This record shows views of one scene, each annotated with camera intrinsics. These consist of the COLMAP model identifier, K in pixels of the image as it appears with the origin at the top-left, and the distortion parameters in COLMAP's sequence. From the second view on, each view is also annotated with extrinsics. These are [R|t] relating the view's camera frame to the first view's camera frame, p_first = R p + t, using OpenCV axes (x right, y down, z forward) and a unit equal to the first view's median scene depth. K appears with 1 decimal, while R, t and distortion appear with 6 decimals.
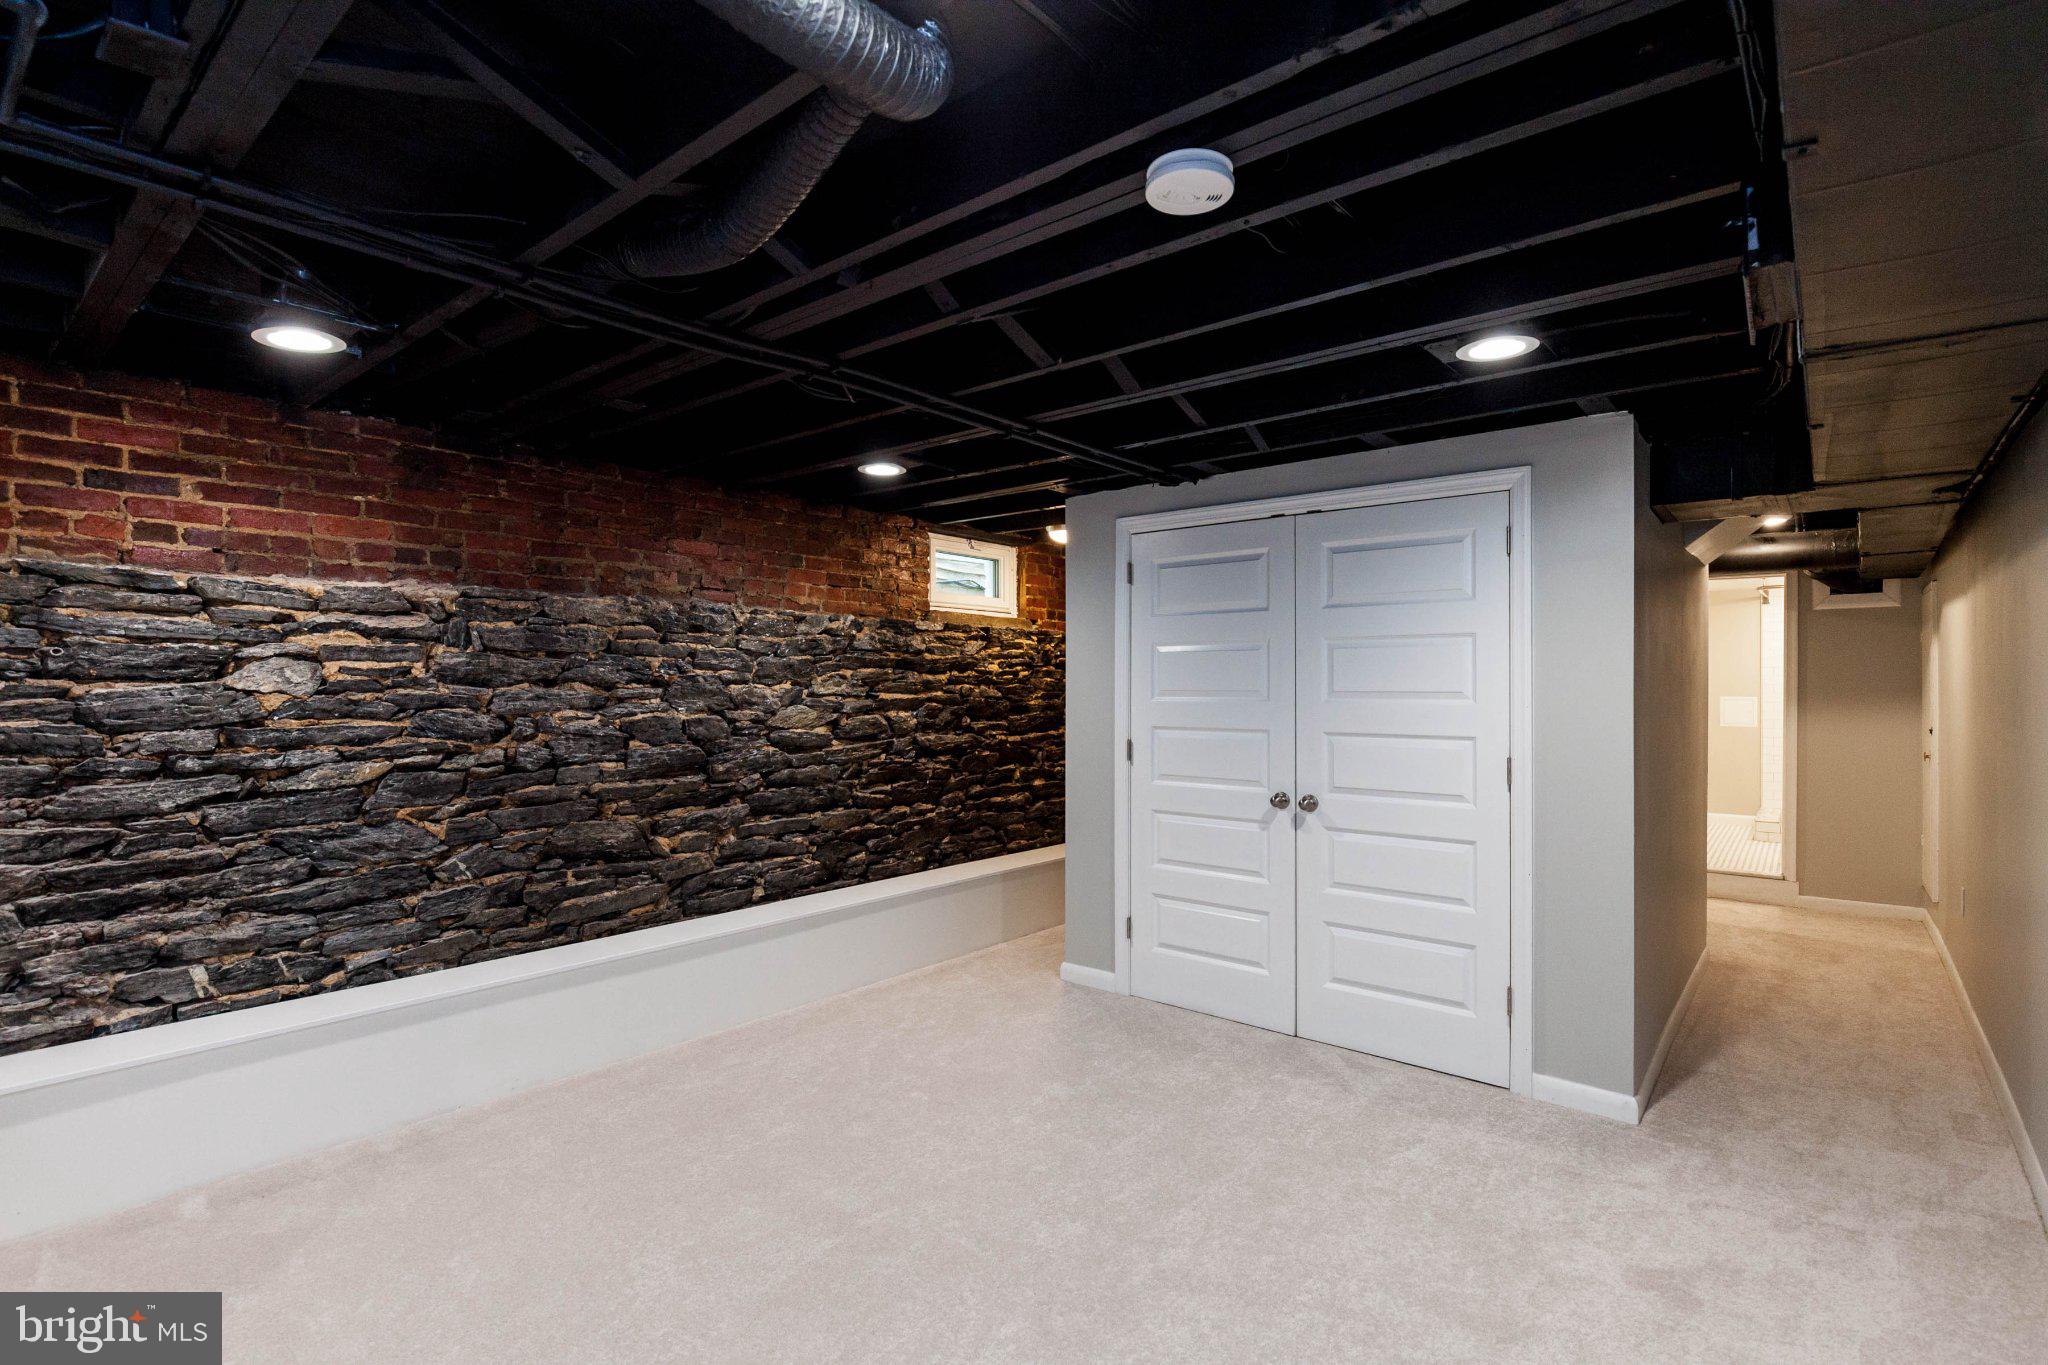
lens RADIAL K [[959.9, 0, 1015.1], [0, 959.9, 679.9], [0, 0, 1]] dist [-0.005452, -0.001459]
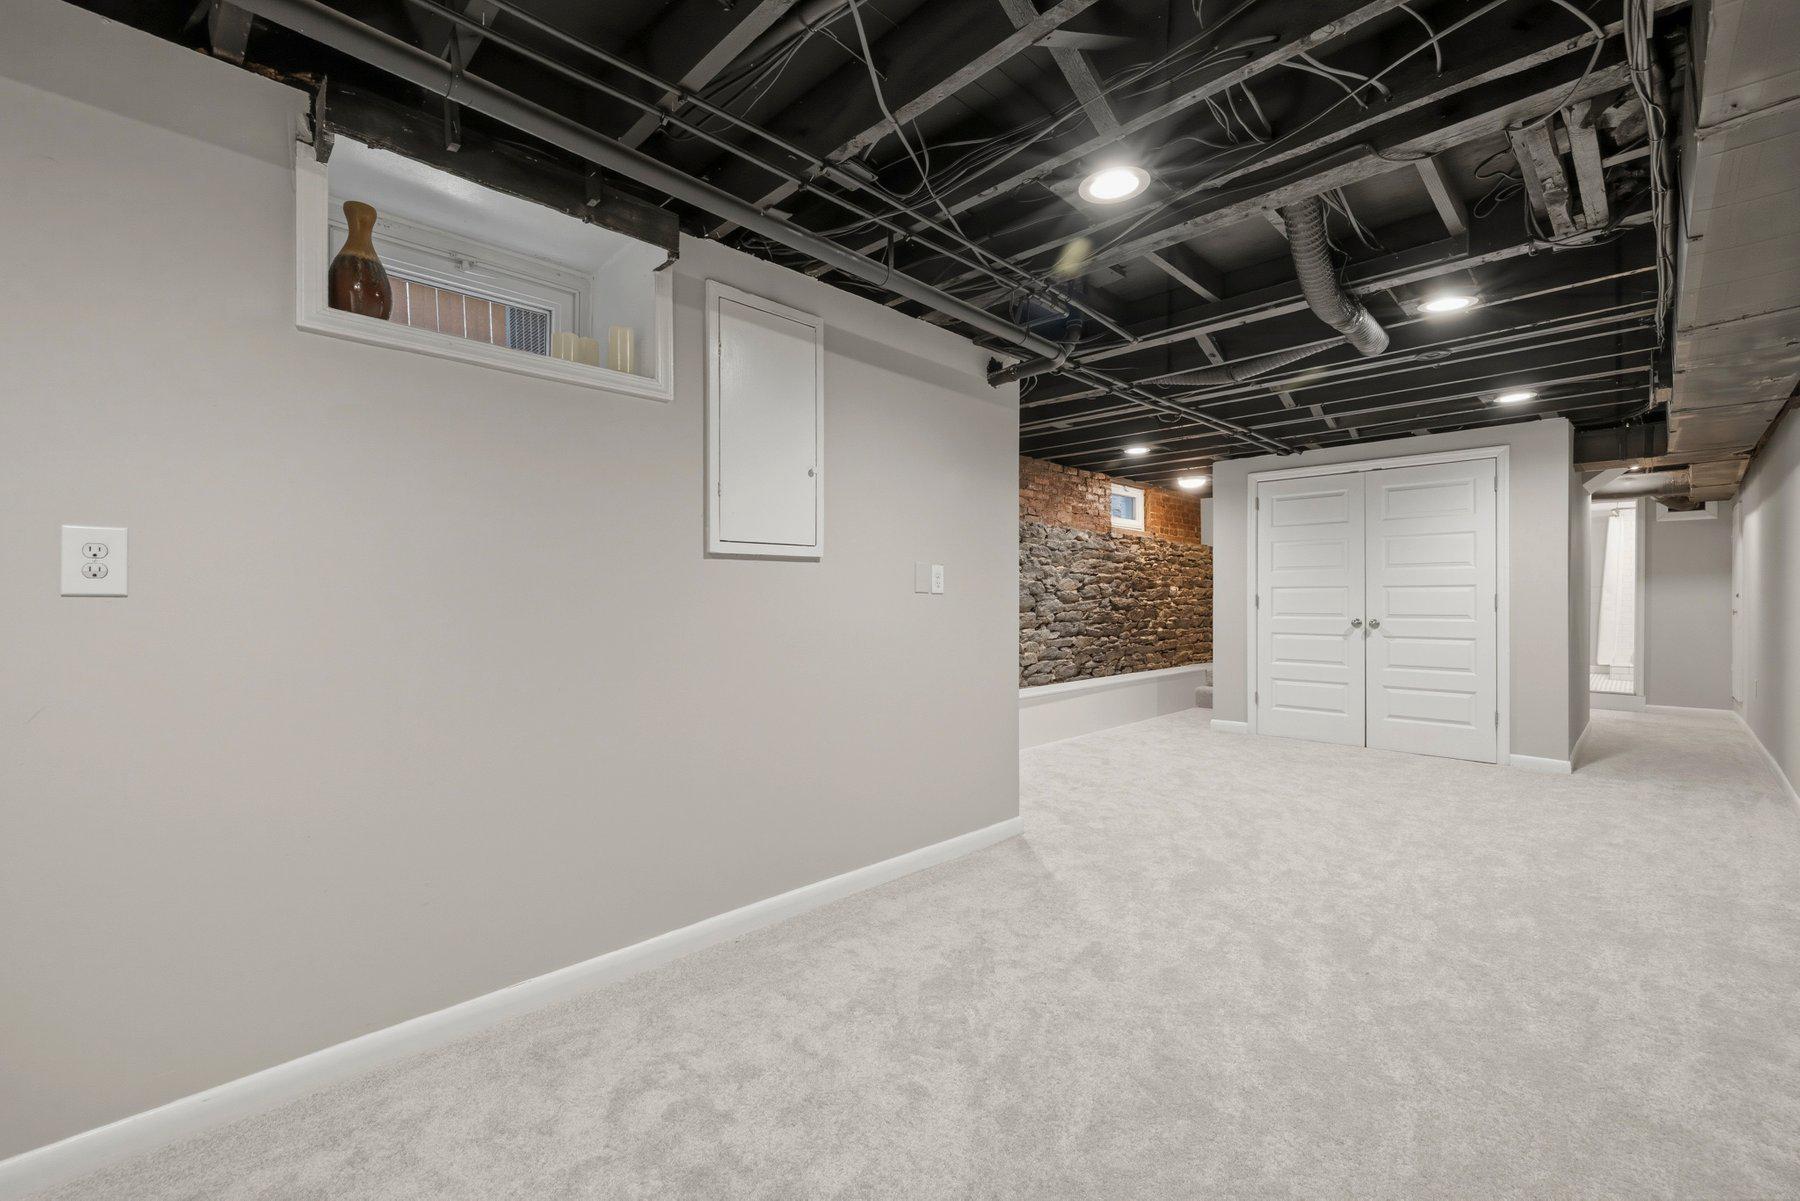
lens RADIAL K [[758.0, 0, 908.6], [0, 758.0, 601.1], [0, 0, 1]] dist [-0.000098, 0.001164]
pose [[0.997334, -0.003510, -0.072892, -0.398210], [0.004275, 0.999938, 0.010330, 0.051233], [0.072852, -0.010615, 0.997286, -0.442678]]
